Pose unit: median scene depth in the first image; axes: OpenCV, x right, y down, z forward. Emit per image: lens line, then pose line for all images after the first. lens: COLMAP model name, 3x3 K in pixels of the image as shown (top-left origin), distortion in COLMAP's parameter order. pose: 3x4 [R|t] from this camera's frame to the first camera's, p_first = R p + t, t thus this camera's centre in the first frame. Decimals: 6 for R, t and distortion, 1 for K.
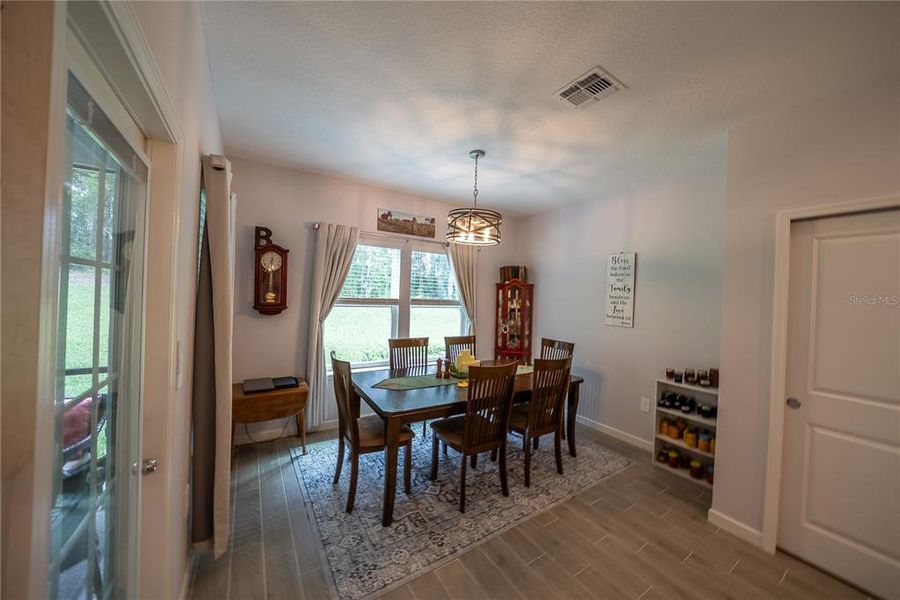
lens RADIAL K [[317.4, 0, 451.1], [0, 317.4, 296.0], [0, 0, 1]] dist [-0.014792, 0.000129]
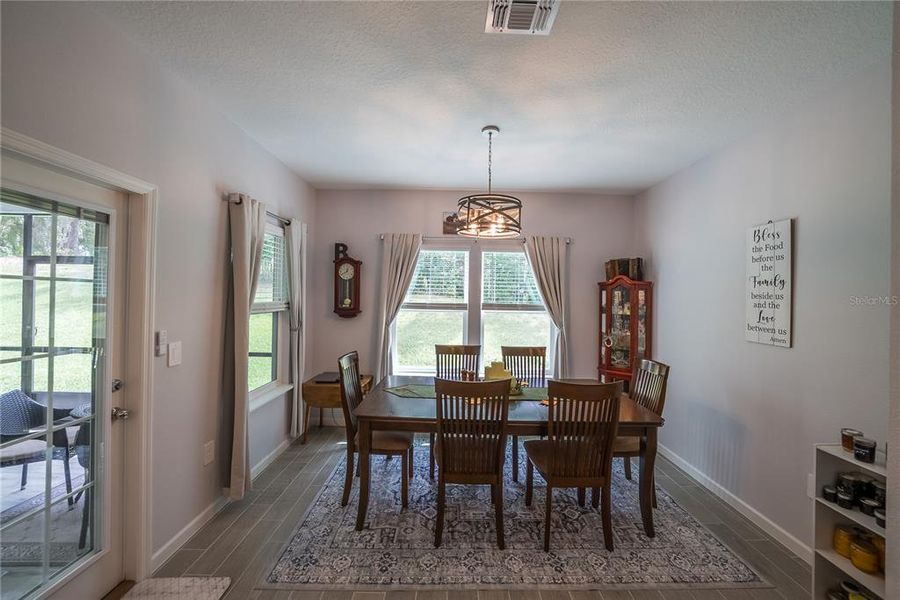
lens RADIAL K [[327.6, 0, 450.8], [0, 327.6, 296.6], [0, 0, 1]] dist [-0.013626, 0.000431]
pose [[0.845543, -0.021009, -0.533494, 0.359718], [0.010911, 0.999697, -0.022074, 0.011704], [0.533796, 0.012843, 0.845516, 0.165434]]
